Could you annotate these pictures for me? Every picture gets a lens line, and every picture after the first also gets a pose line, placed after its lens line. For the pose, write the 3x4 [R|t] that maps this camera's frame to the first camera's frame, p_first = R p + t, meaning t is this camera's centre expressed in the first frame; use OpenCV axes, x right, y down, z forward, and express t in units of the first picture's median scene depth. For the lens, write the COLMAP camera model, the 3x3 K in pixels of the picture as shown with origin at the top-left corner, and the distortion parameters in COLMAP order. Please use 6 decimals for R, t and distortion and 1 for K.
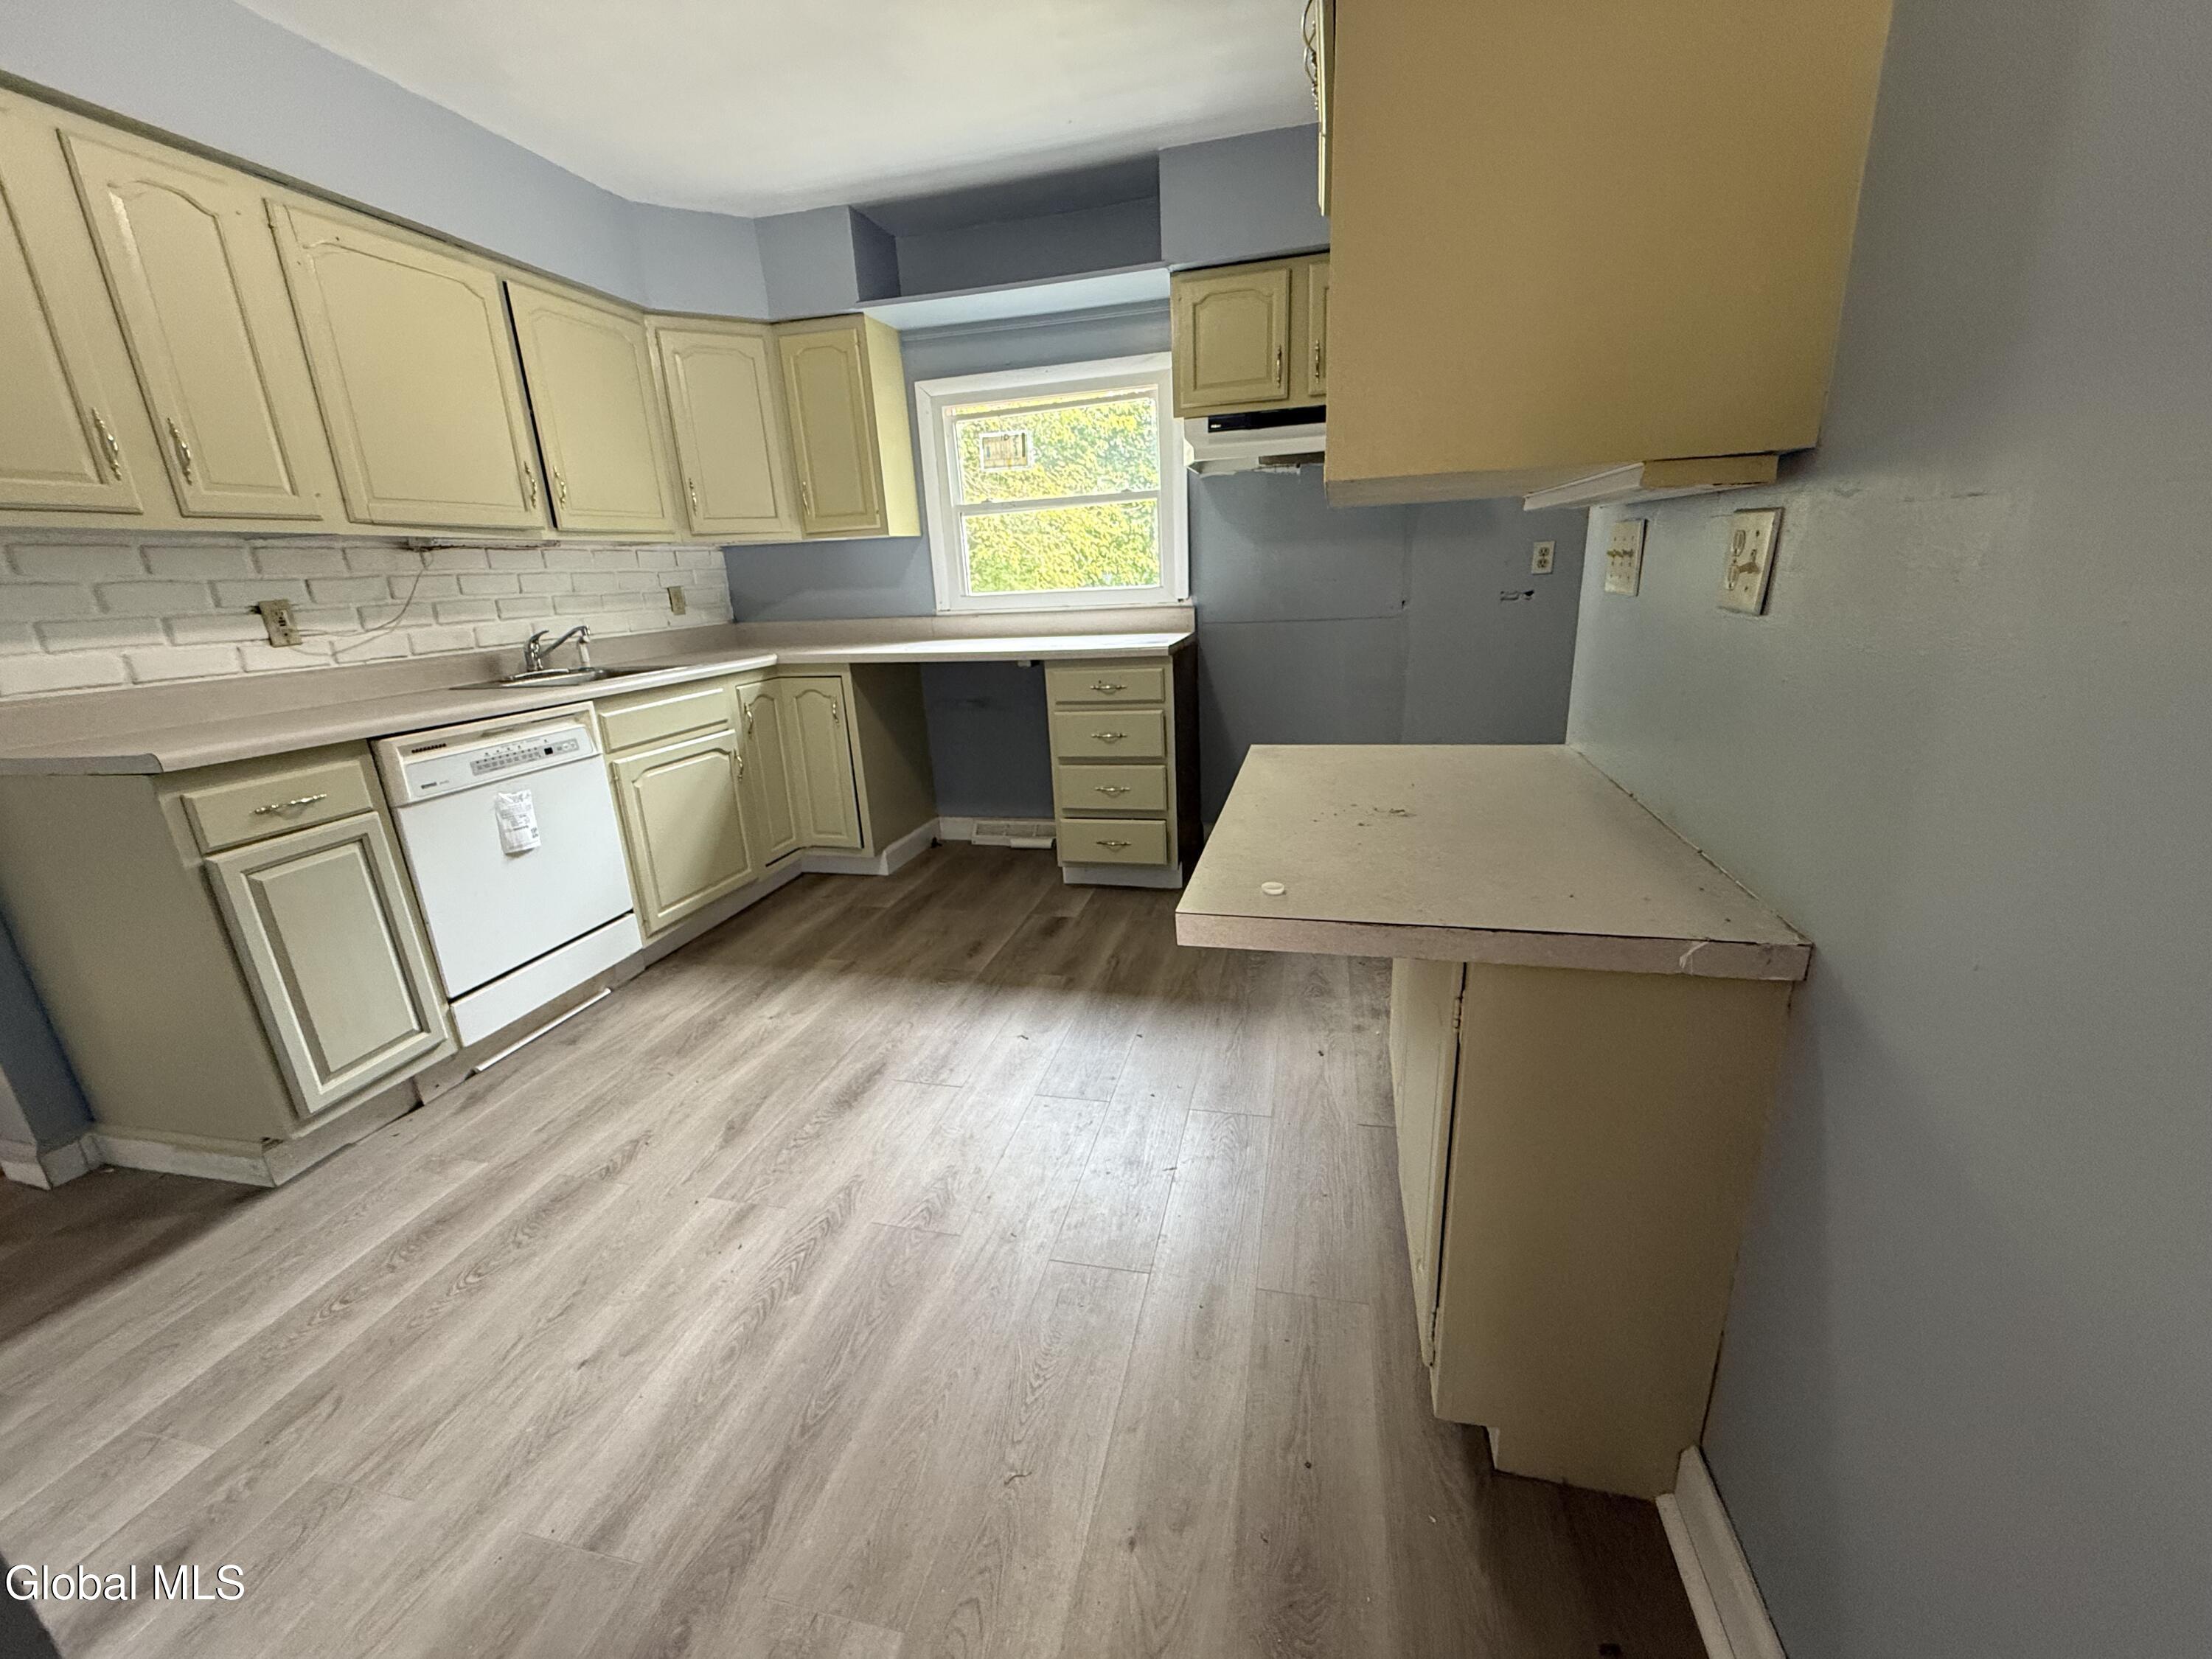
lens RADIAL K [[867.6, 0, 1099.3], [0, 867.6, 827.2], [0, 0, 1]] dist [-0.001995, -0.000156]
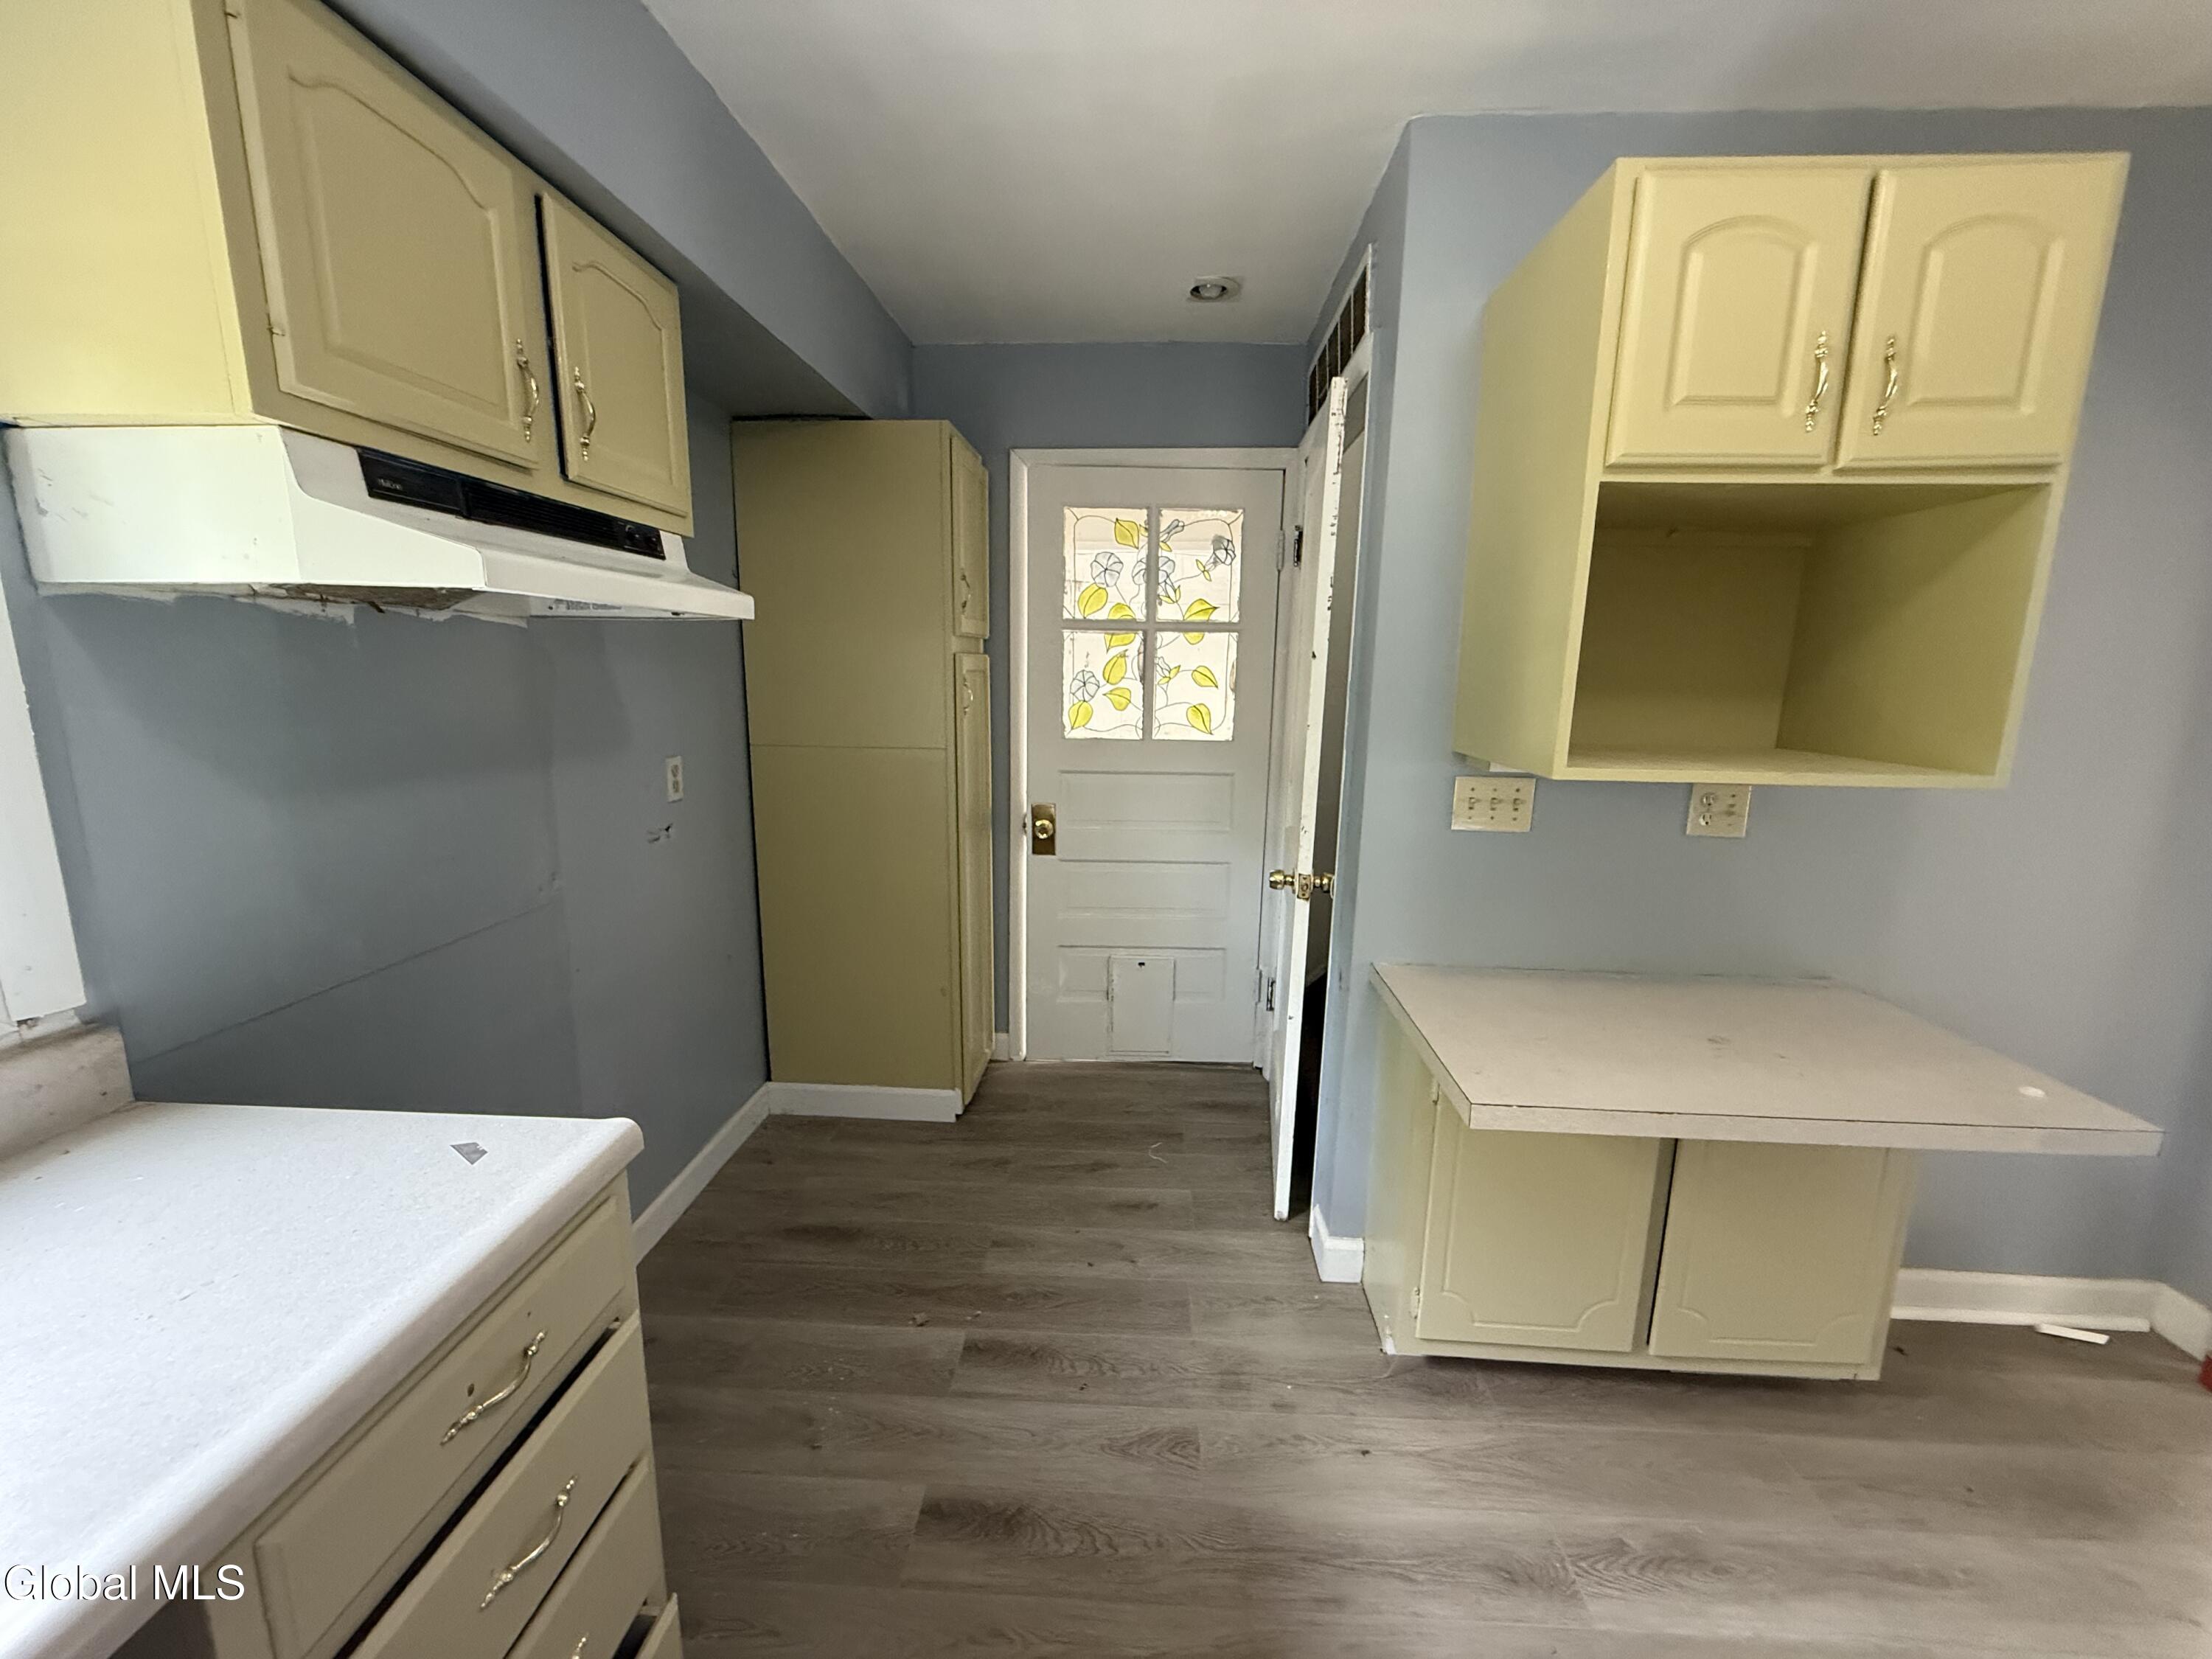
lens RADIAL K [[867.6, 0, 1099.3], [0, 867.6, 827.2], [0, 0, 1]] dist [-0.001995, -0.000156]
pose [[-0.191059, -0.132536, 0.972590, -0.256488], [0.278631, 0.942762, 0.183207, -0.322707], [-0.941202, 0.305997, -0.143194, 0.829837]]
